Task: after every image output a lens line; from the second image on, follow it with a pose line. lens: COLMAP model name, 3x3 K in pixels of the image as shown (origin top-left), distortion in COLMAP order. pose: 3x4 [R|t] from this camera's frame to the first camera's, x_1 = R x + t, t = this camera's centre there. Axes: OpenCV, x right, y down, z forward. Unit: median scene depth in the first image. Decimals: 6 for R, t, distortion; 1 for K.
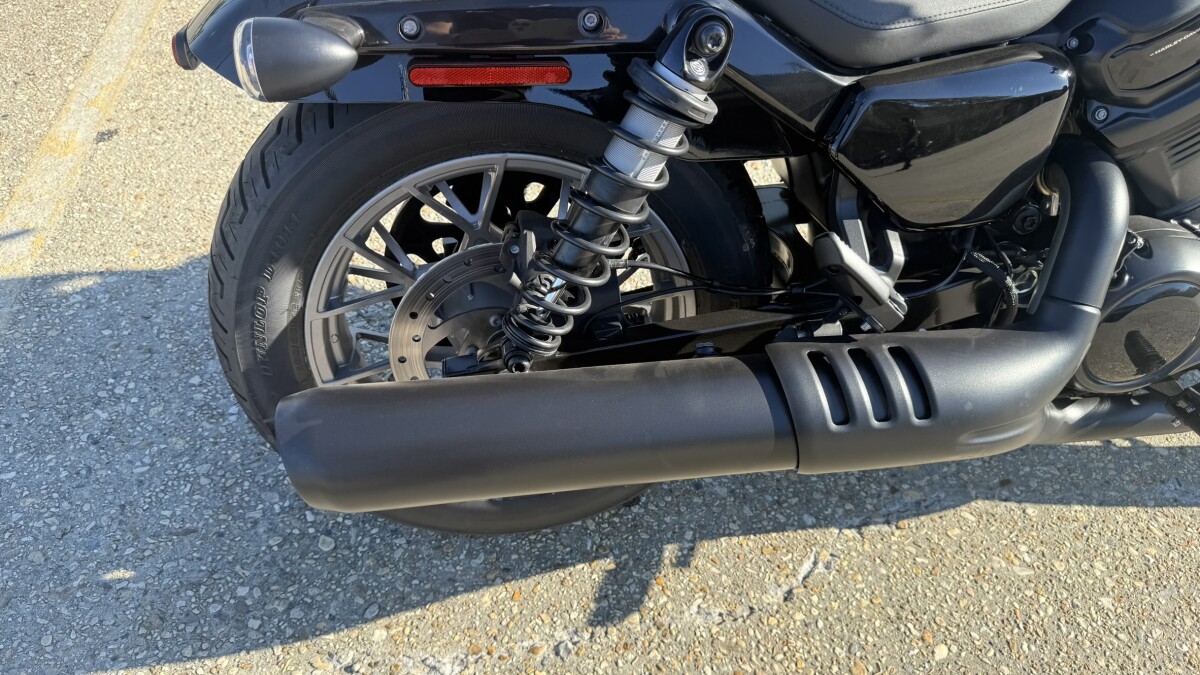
lens RADIAL K [[852.7, 0, 602.1], [0, 852.7, 337.6], [0, 0, 1]] dist [0.042343, -0.059221]
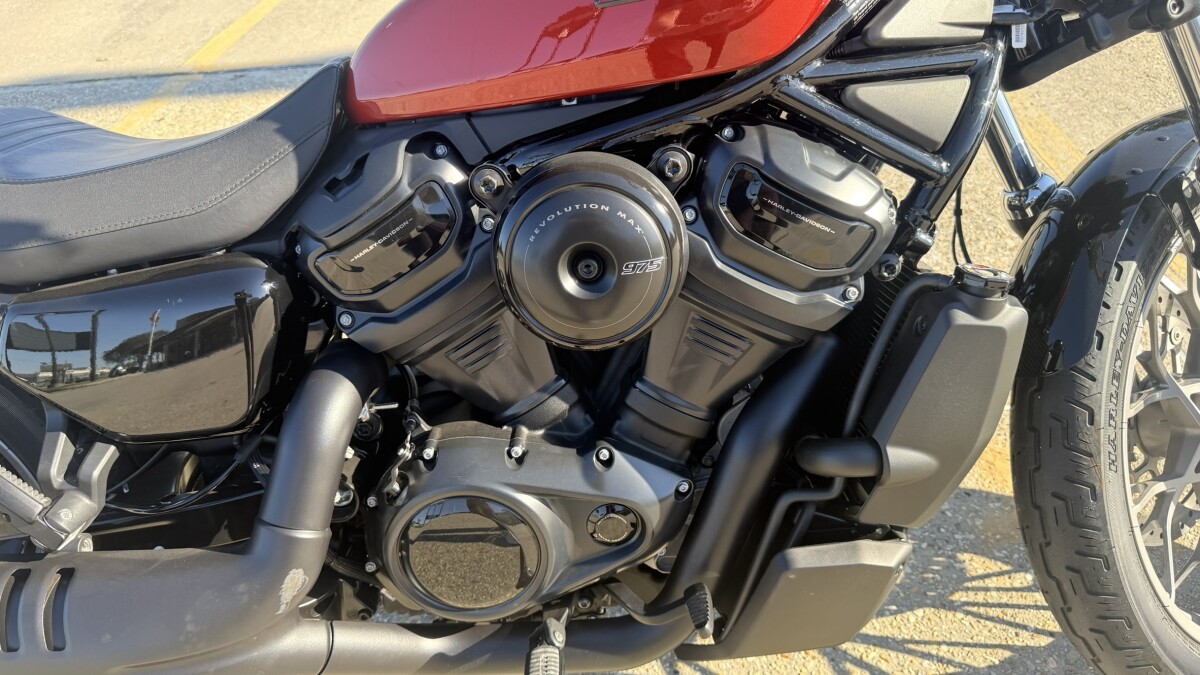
lens RADIAL K [[852.7, 0, 573.9], [0, 852.7, 337.7], [0, 0, 1]] dist [0.042343, -0.059221]
pose [[0.982083, -0.017135, -0.187667, 0.893824], [-0.019773, 0.980991, -0.193044, -0.054309], [0.187407, 0.193296, 0.963076, 0.119350]]
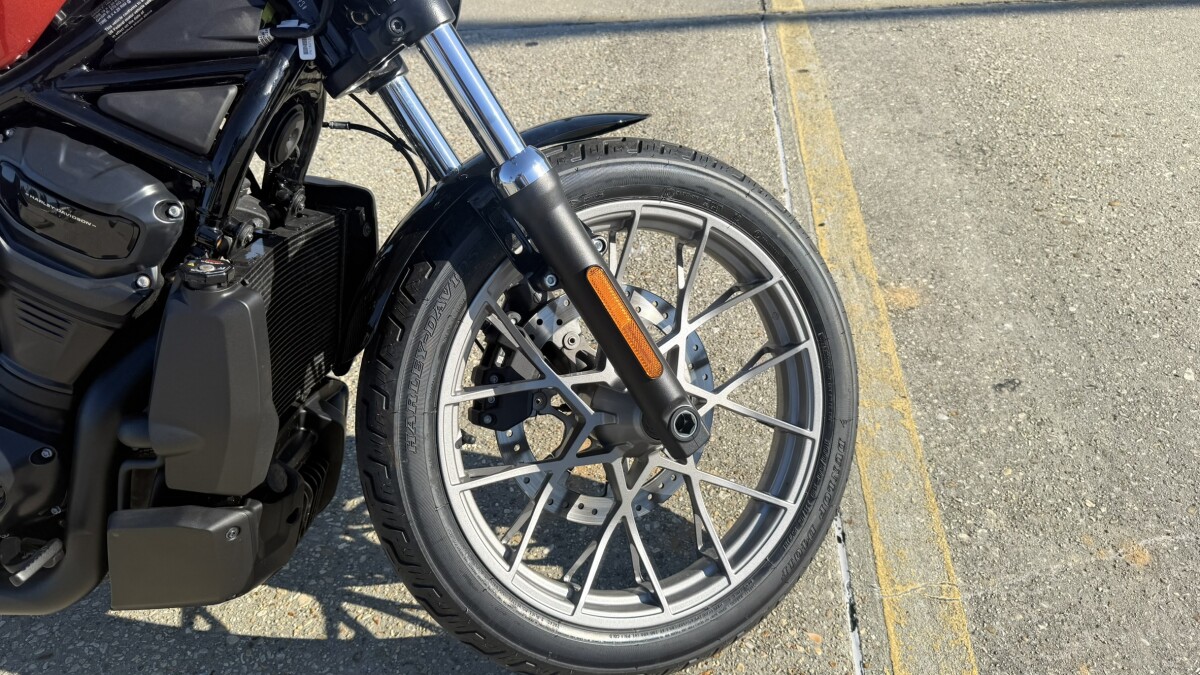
lens RADIAL K [[852.7, 0, 605.2], [0, 852.7, 346.5], [0, 0, 1]] dist [0.042343, -0.059221]
pose [[0.976455, 0.020792, -0.214715, 1.663614], [-0.055193, 0.986294, -0.155493, -0.079668], [0.208539, 0.163683, 0.964220, 0.193447]]
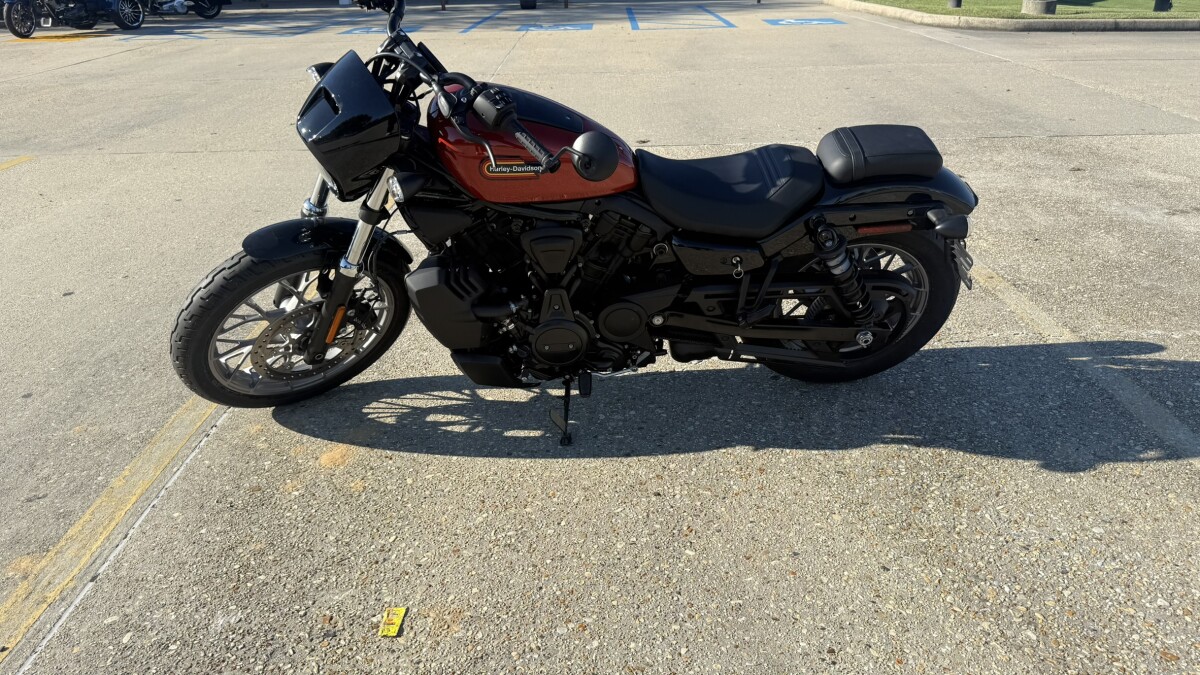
lens RADIAL K [[852.7, 0, 607.0], [0, 852.7, 347.3], [0, 0, 1]] dist [0.042343, -0.059221]
pose [[-0.996566, -0.055201, 0.061719, 0.432463], [0.043309, 0.287797, 0.956712, -2.478787], [-0.070574, 0.956099, -0.284418, 1.983879]]
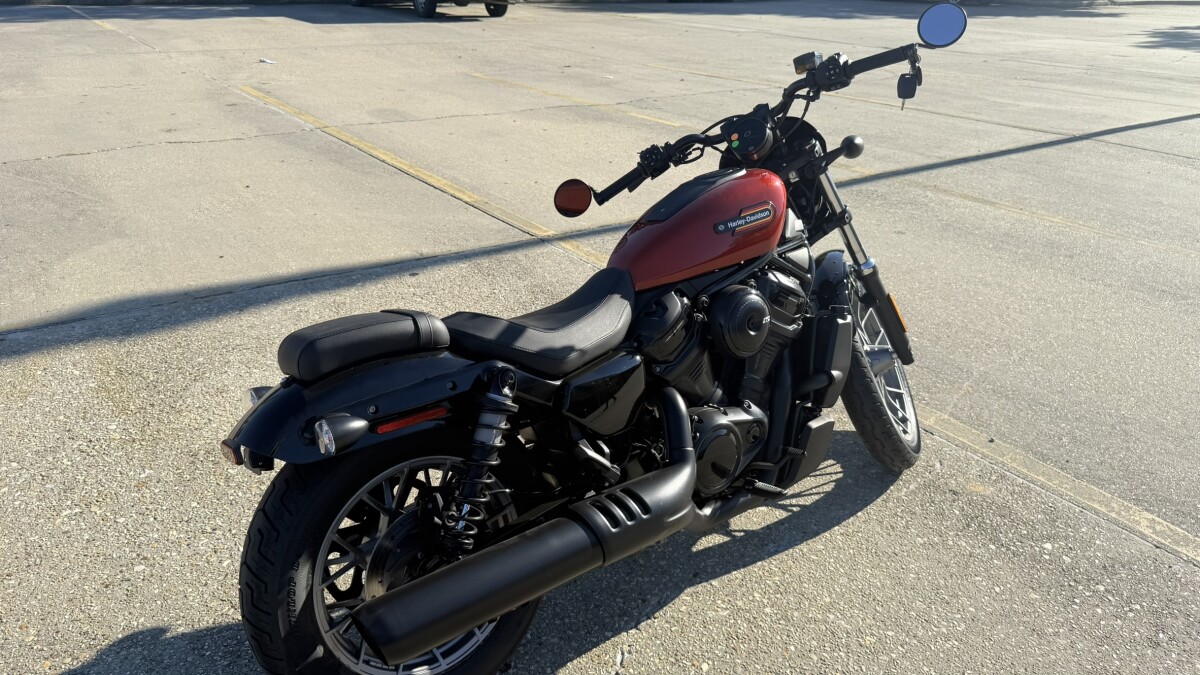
lens RADIAL K [[852.7, 0, 591.0], [0, 852.7, 348.2], [0, 0, 1]] dist [0.042343, -0.059221]
pose [[0.866718, -0.229836, 0.442691, -0.483072], [0.380219, 0.878877, -0.288112, 0.236901], [-0.322853, 0.418031, 0.849127, -0.762708]]
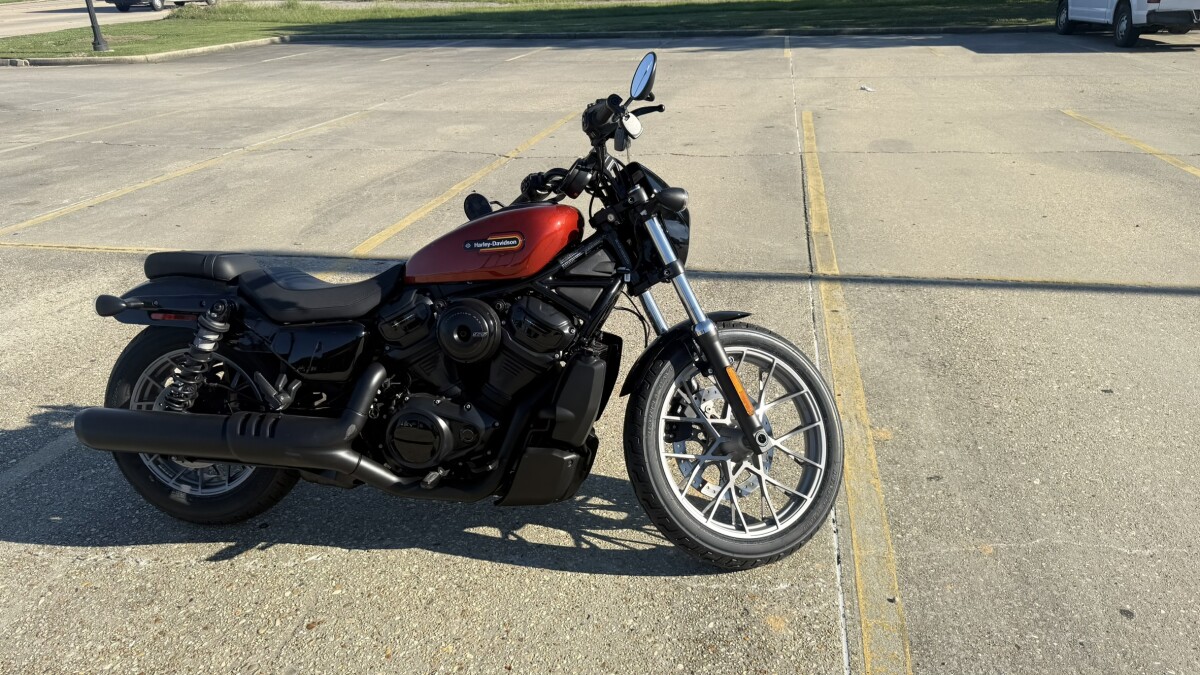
lens RADIAL K [[852.7, 0, 587.8], [0, 852.7, 322.4], [0, 0, 1]] dist [0.042343, -0.059221]
pose [[0.953404, 0.039421, -0.299110, 1.774830], [-0.169377, 0.890379, -0.422536, 0.629998], [0.249664, 0.453510, 0.855568, -1.068797]]
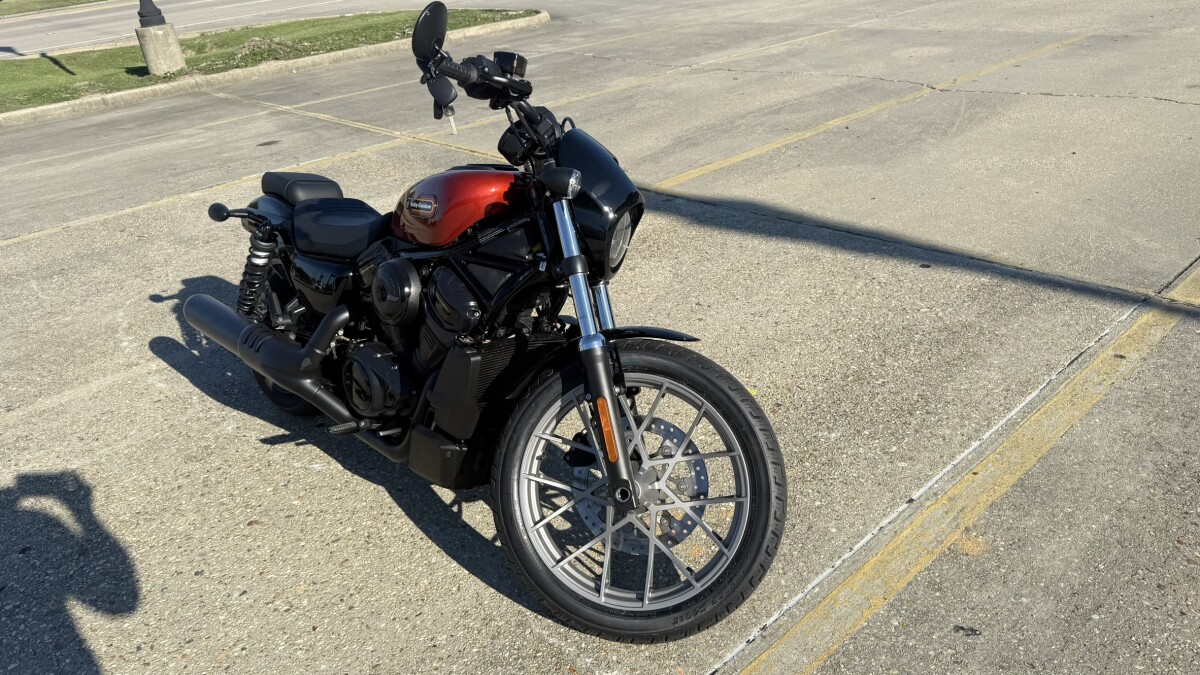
lens RADIAL K [[852.7, 0, 602.6], [0, 852.7, 335.4], [0, 0, 1]] dist [0.042343, -0.059221]
pose [[0.588538, 0.259672, -0.765633, 2.849022], [-0.518390, 0.847923, -0.110902, -0.213639], [0.620399, 0.462166, 0.633646, -0.187247]]
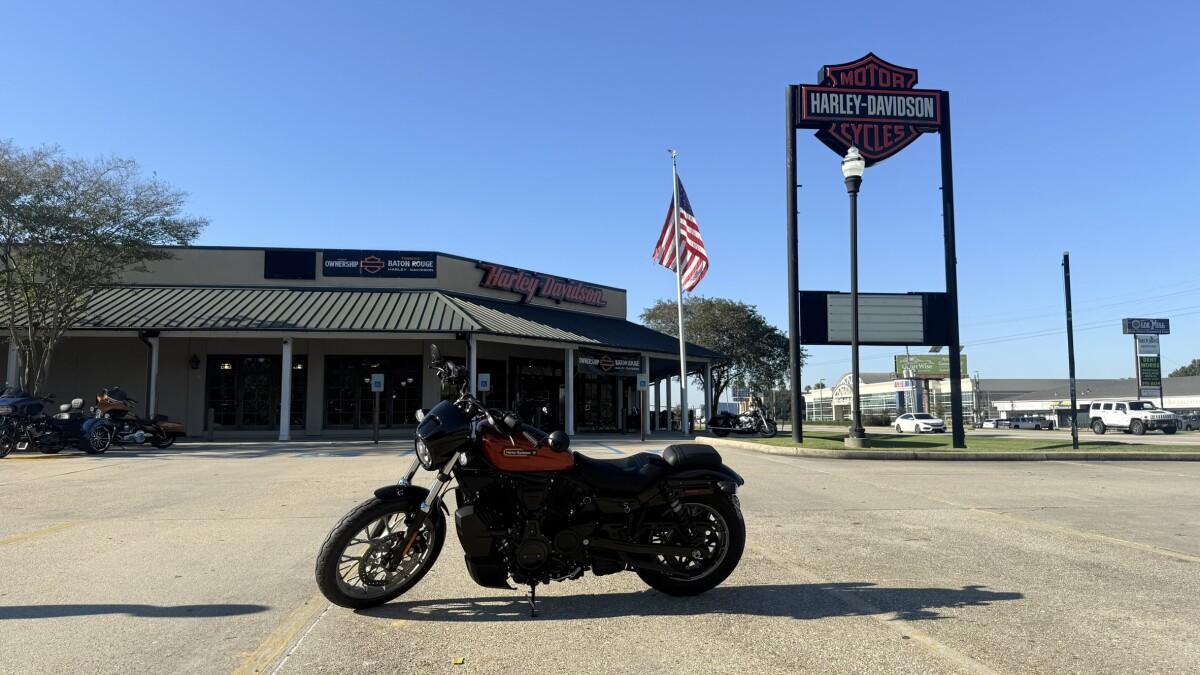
lens RADIAL K [[852.7, 0, 602.1], [0, 852.7, 334.8], [0, 0, 1]] dist [0.042343, -0.059221]
pose [[-0.998664, -0.044163, -0.026841, 0.521773], [-0.050533, 0.725659, 0.686196, -4.023161], [-0.010828, 0.686636, -0.726921, 3.684990]]
